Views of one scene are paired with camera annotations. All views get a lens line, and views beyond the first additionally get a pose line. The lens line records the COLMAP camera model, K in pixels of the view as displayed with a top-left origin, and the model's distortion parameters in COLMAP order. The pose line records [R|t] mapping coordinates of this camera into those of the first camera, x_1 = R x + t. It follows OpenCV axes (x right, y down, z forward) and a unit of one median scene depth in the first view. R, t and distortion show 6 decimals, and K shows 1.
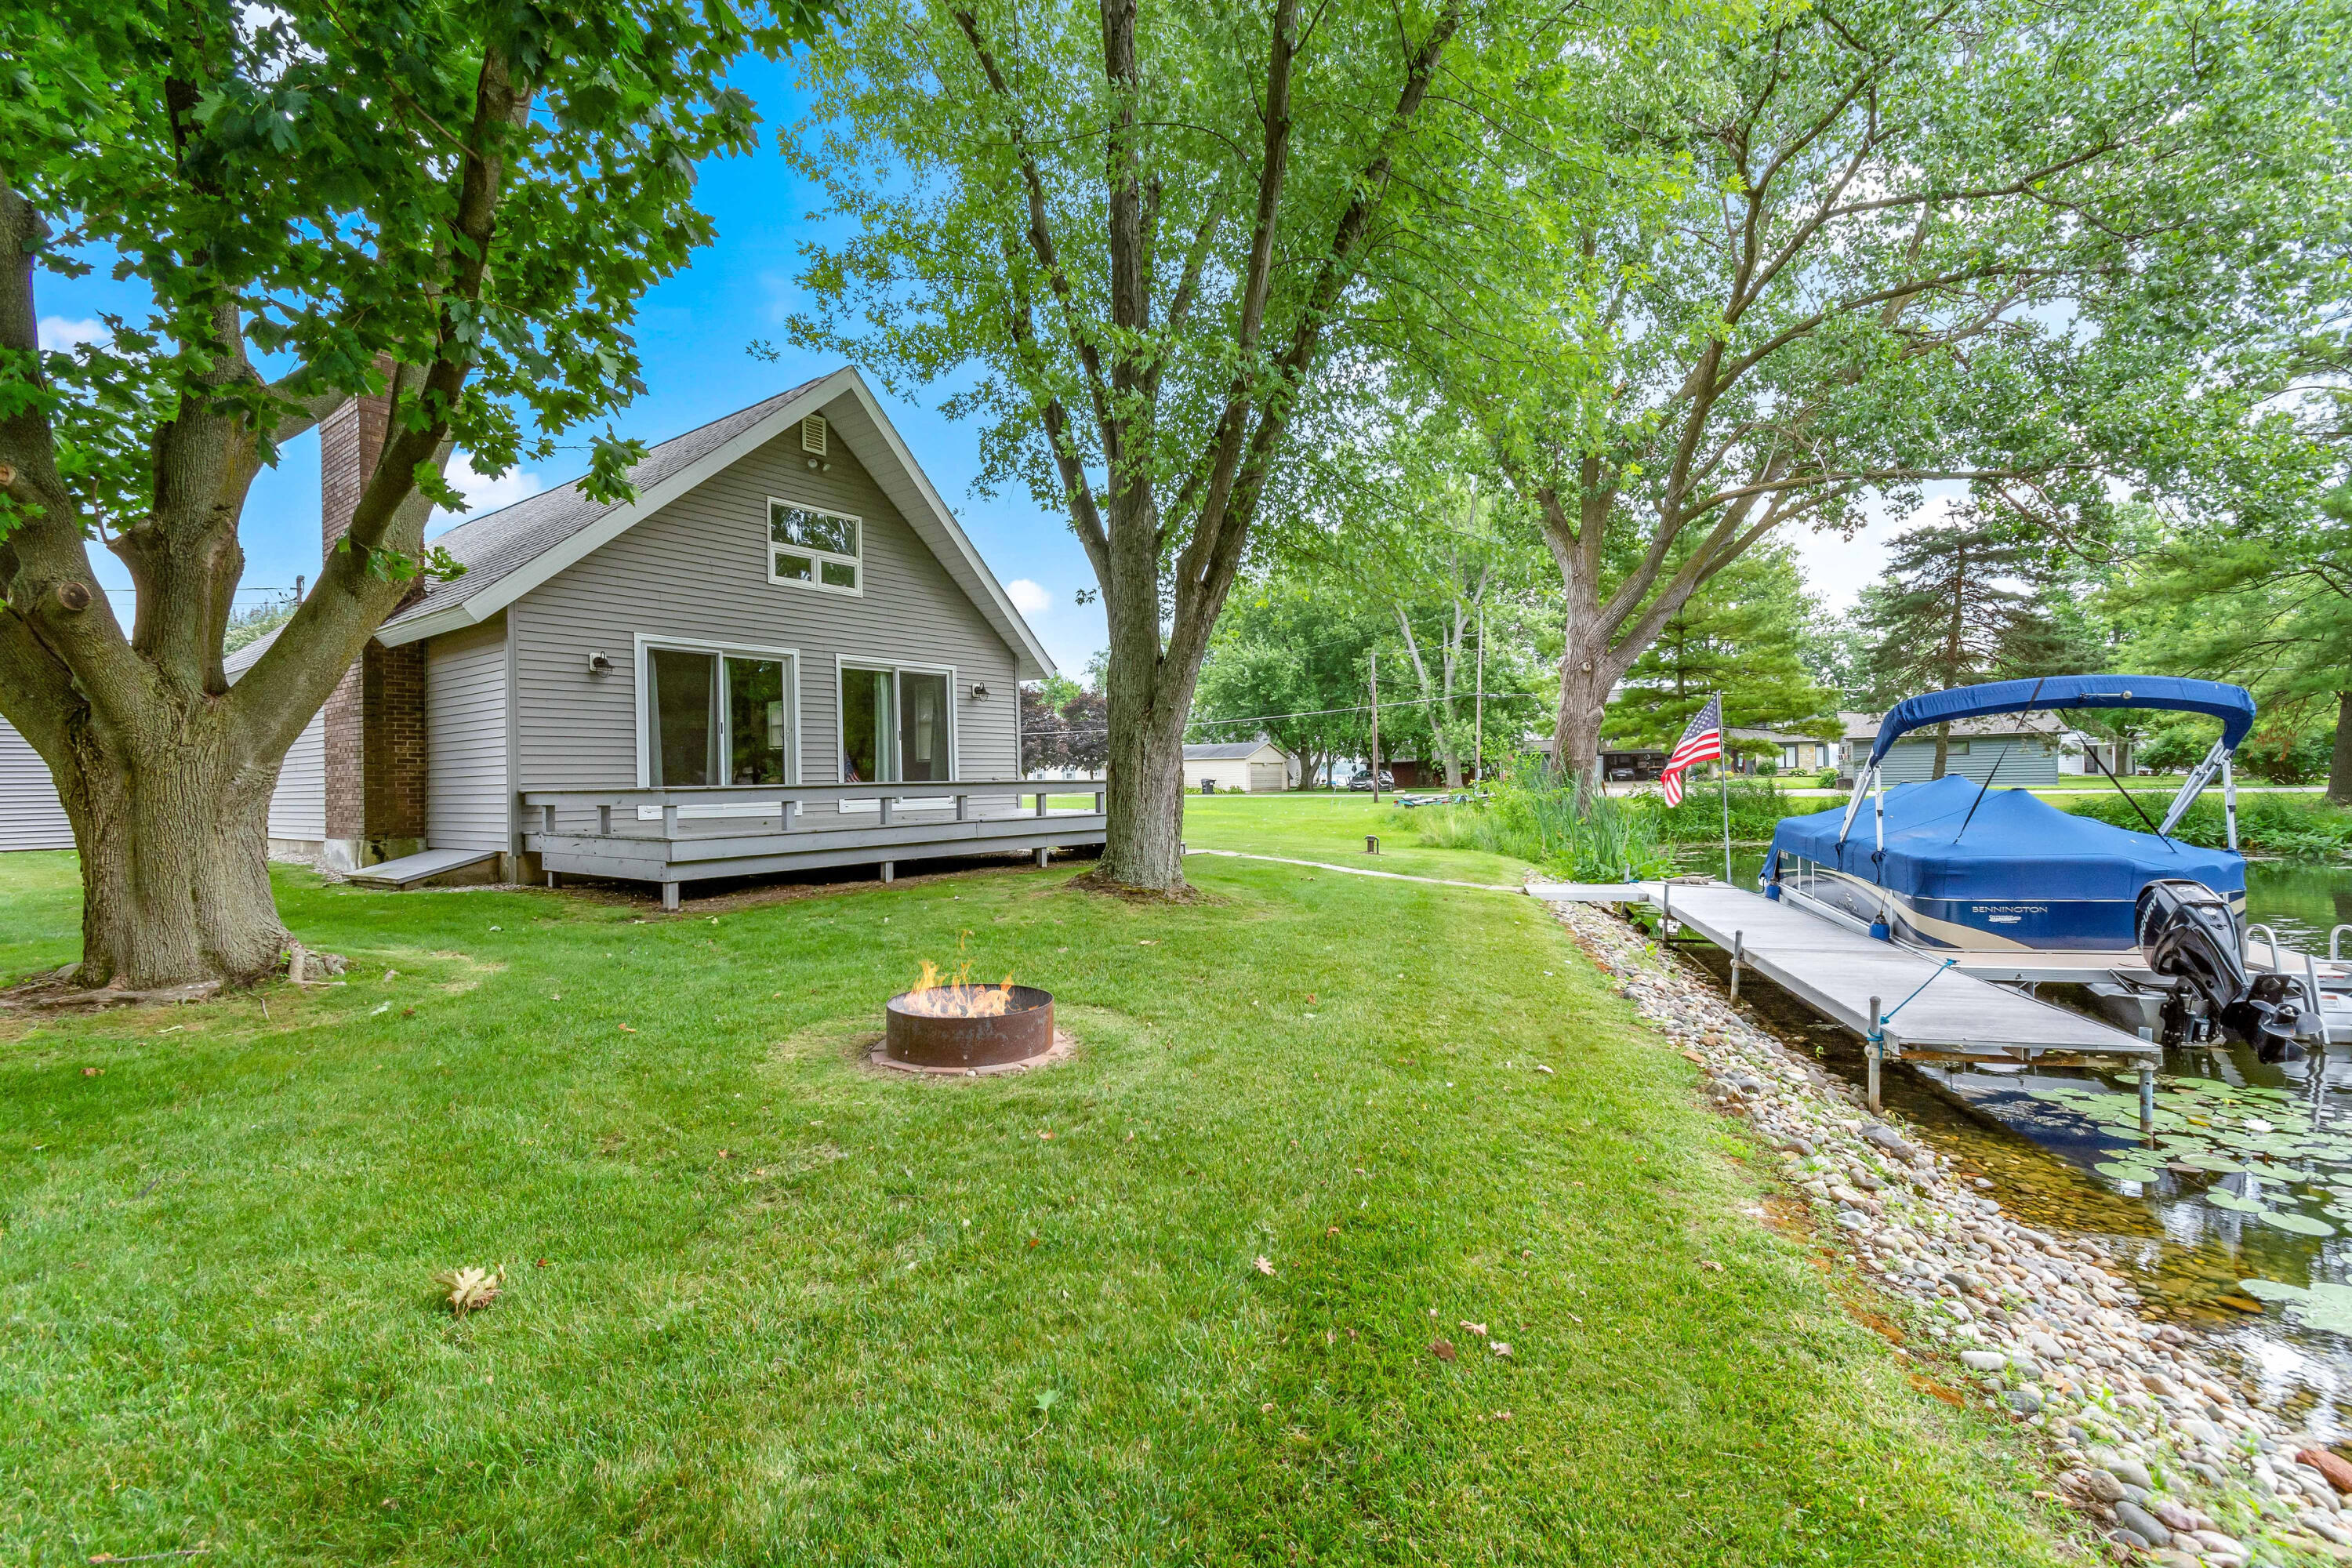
lens RADIAL K [[1045.5, 0, 1175.7], [0, 1045.5, 794.4], [0, 0, 1]] dist [0.003288, -0.000595]
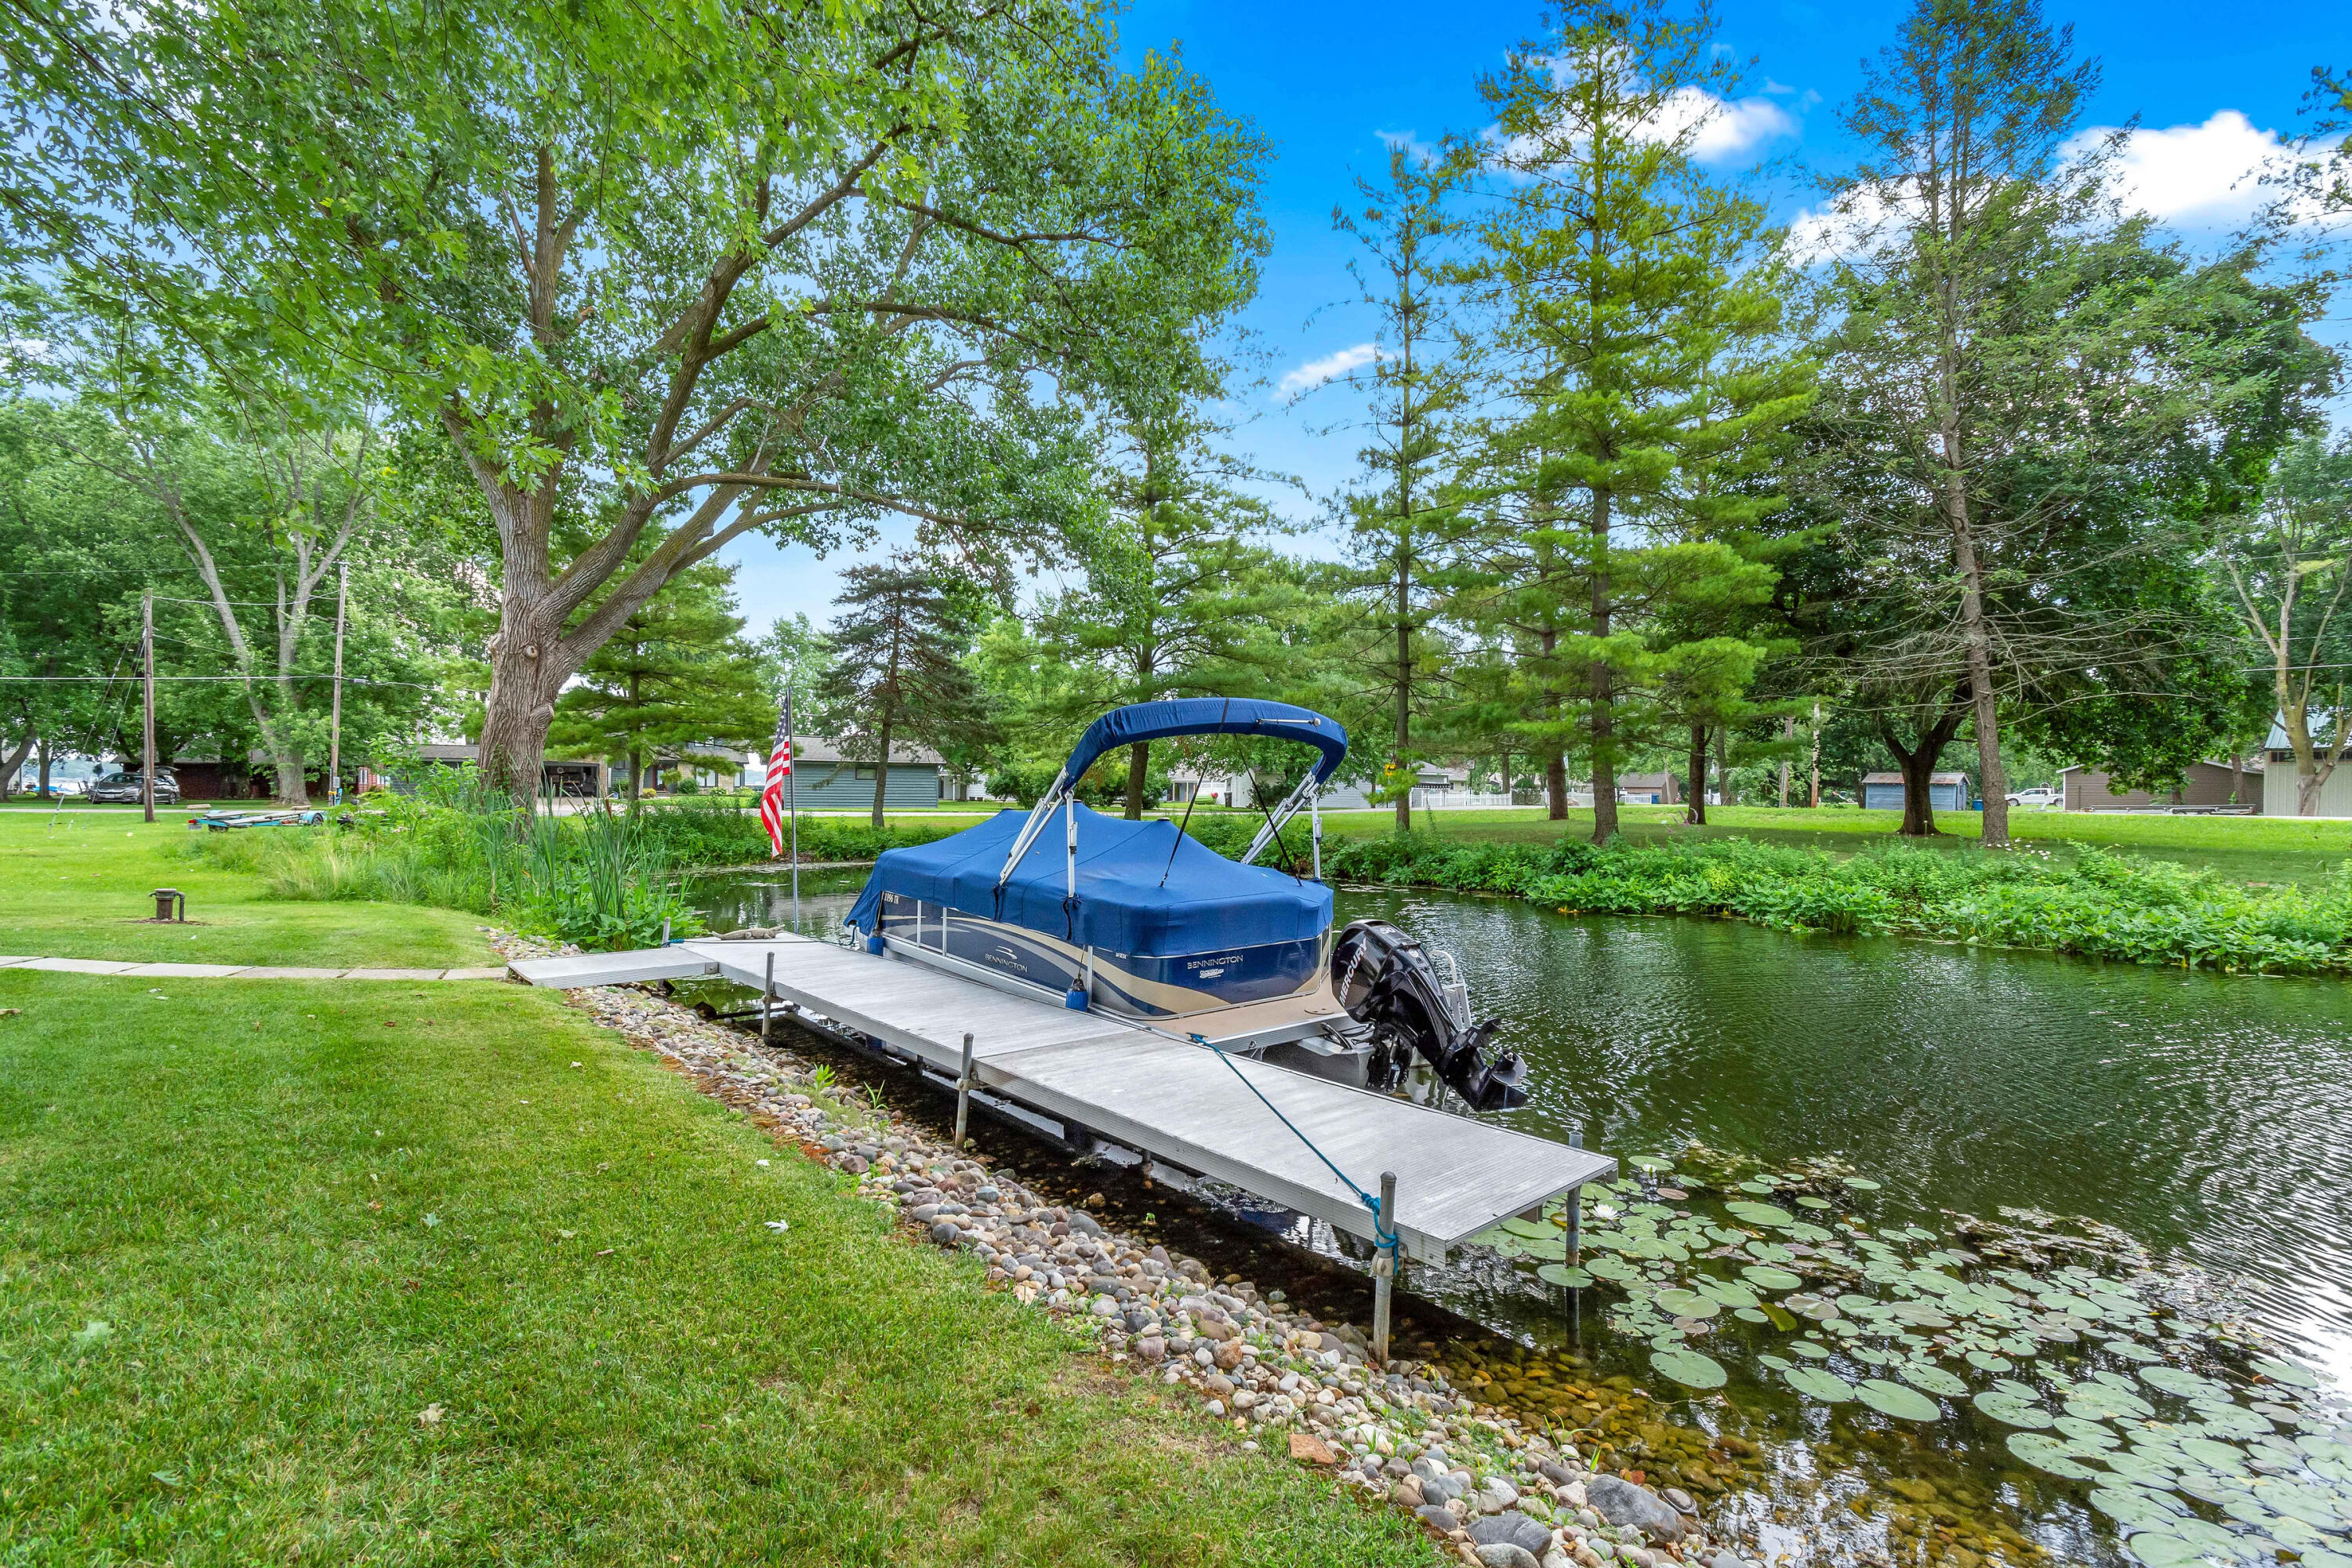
lens RADIAL K [[1045.5, 0, 1175.7], [0, 1045.5, 794.4], [0, 0, 1]] dist [0.003288, -0.000595]
pose [[0.564170, 0.021894, 0.825368, 0.017667], [-0.008748, 0.999751, -0.020539, -0.002605], [-0.825612, 0.004367, 0.564221, 0.147424]]
